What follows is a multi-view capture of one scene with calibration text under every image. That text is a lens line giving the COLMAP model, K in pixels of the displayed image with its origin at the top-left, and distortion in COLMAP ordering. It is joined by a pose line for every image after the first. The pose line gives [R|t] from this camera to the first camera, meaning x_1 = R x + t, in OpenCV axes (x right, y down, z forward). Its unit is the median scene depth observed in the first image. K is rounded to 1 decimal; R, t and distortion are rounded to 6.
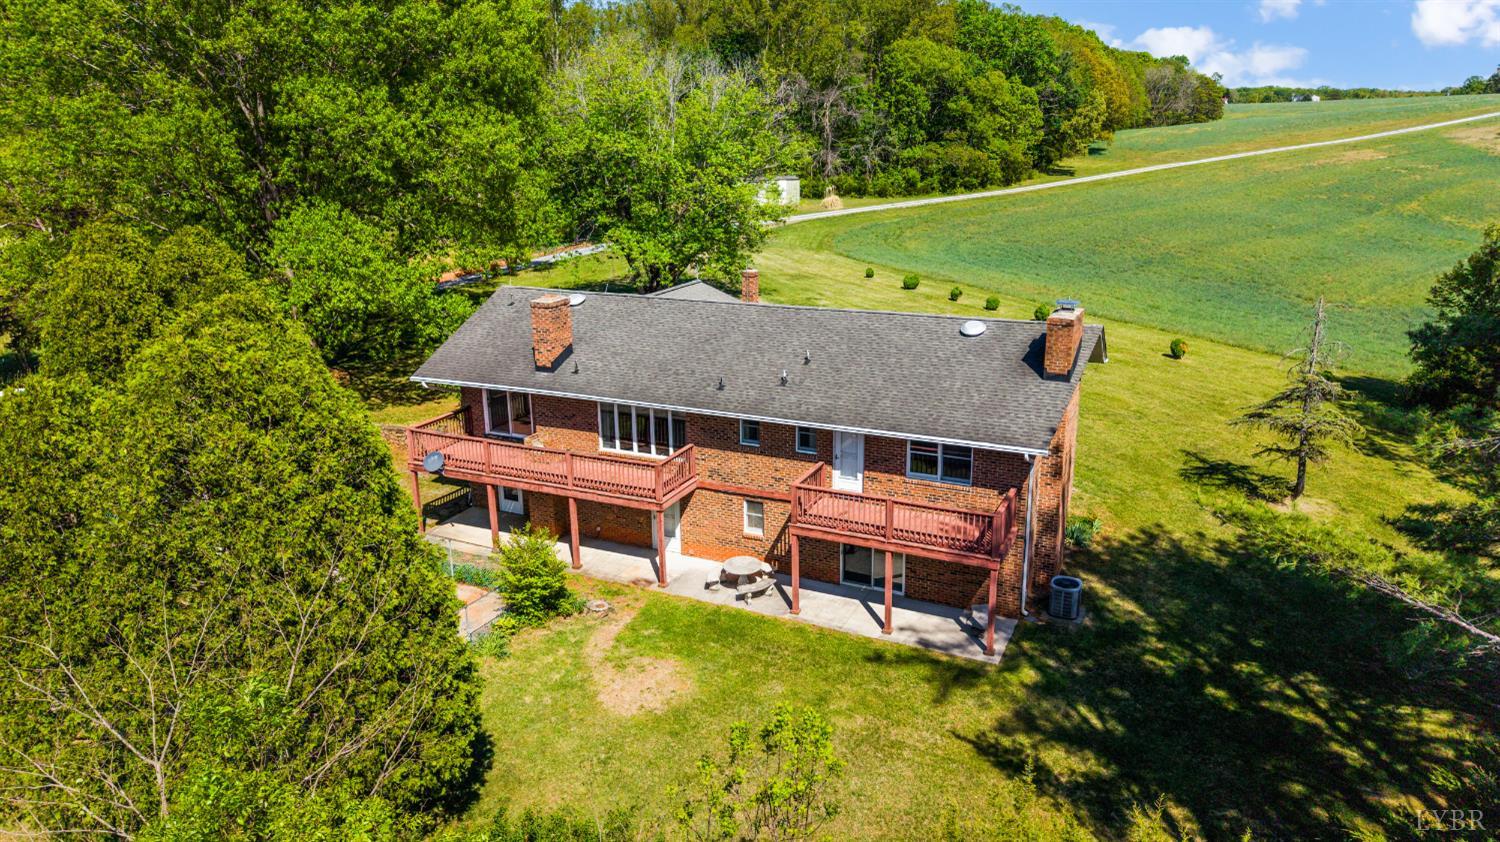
lens RADIAL K [[1026.3, 0, 722.5], [0, 1026.3, 420.3], [0, 0, 1]] dist [0.005473, -0.000300]
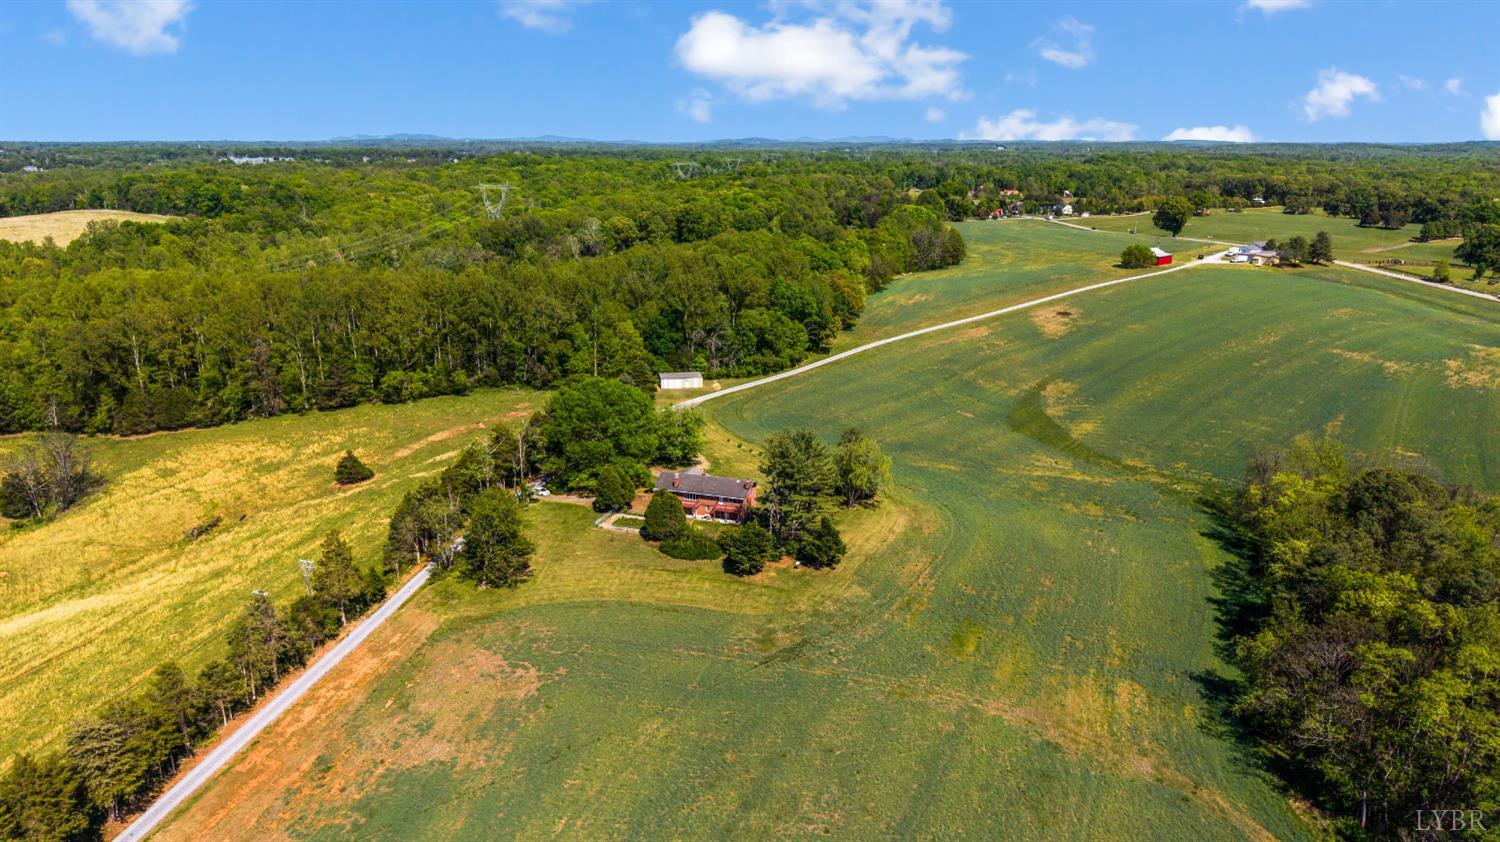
lens RADIAL K [[1092.4, 0, 720.4], [0, 1092.4, 422.6], [0, 0, 1]] dist [0.074620, -0.150352]
pose [[0.993703, -0.017637, 0.110653, -0.193311], [0.018914, 0.999766, -0.010504, -0.114486], [-0.110442, 0.012531, 0.993804, -1.781150]]
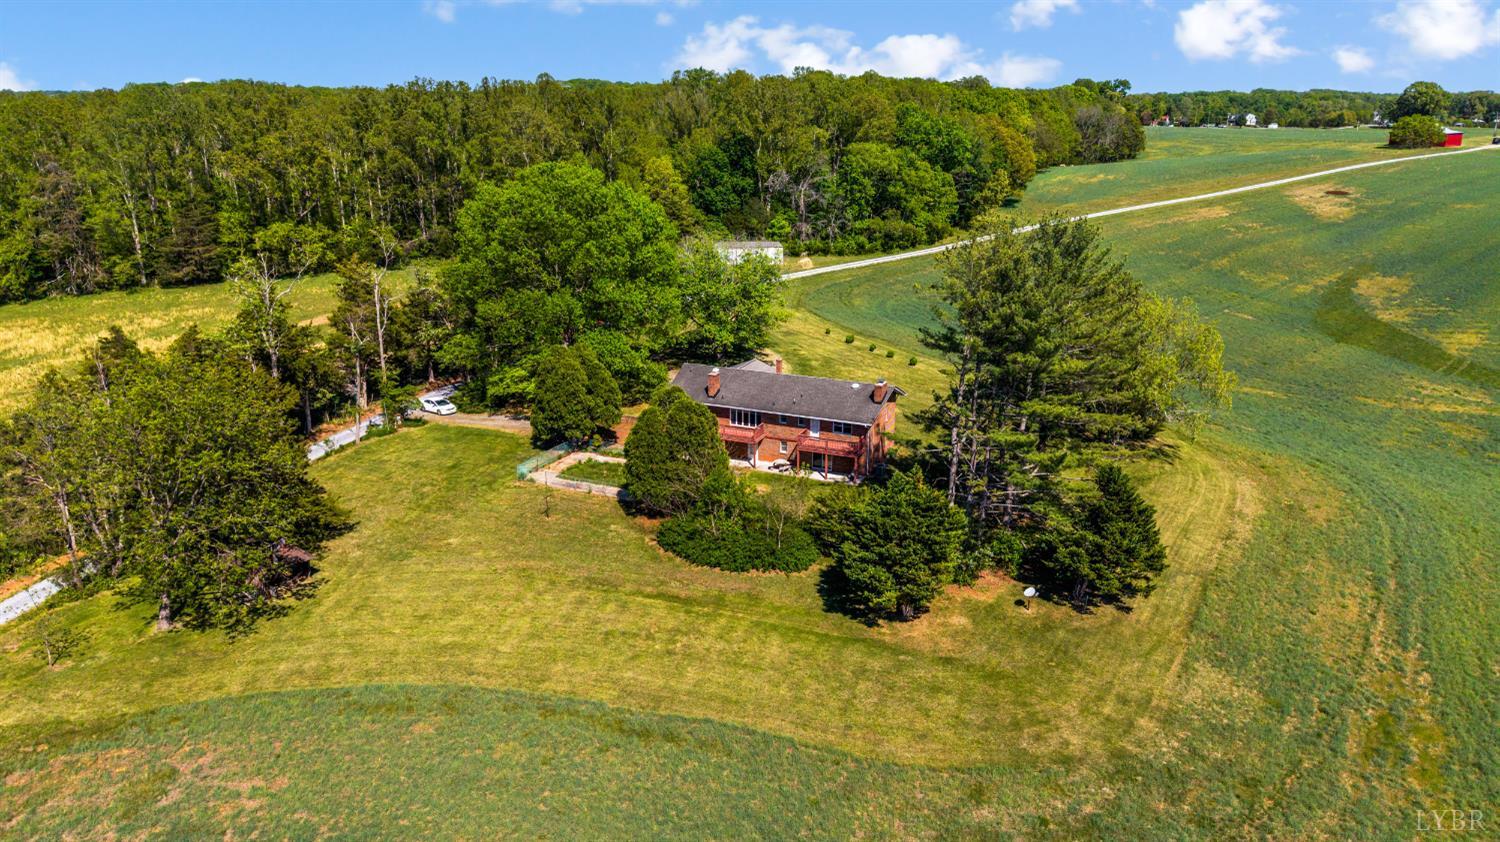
lens RADIAL K [[1092.4, 0, 720.4], [0, 1092.4, 422.6], [0, 0, 1]] dist [0.074620, -0.150352]
pose [[0.999337, 0.007739, 0.035565, -0.075630], [-0.008112, 0.999913, 0.010368, -0.002735], [-0.035482, -0.010649, 0.999314, -0.618762]]
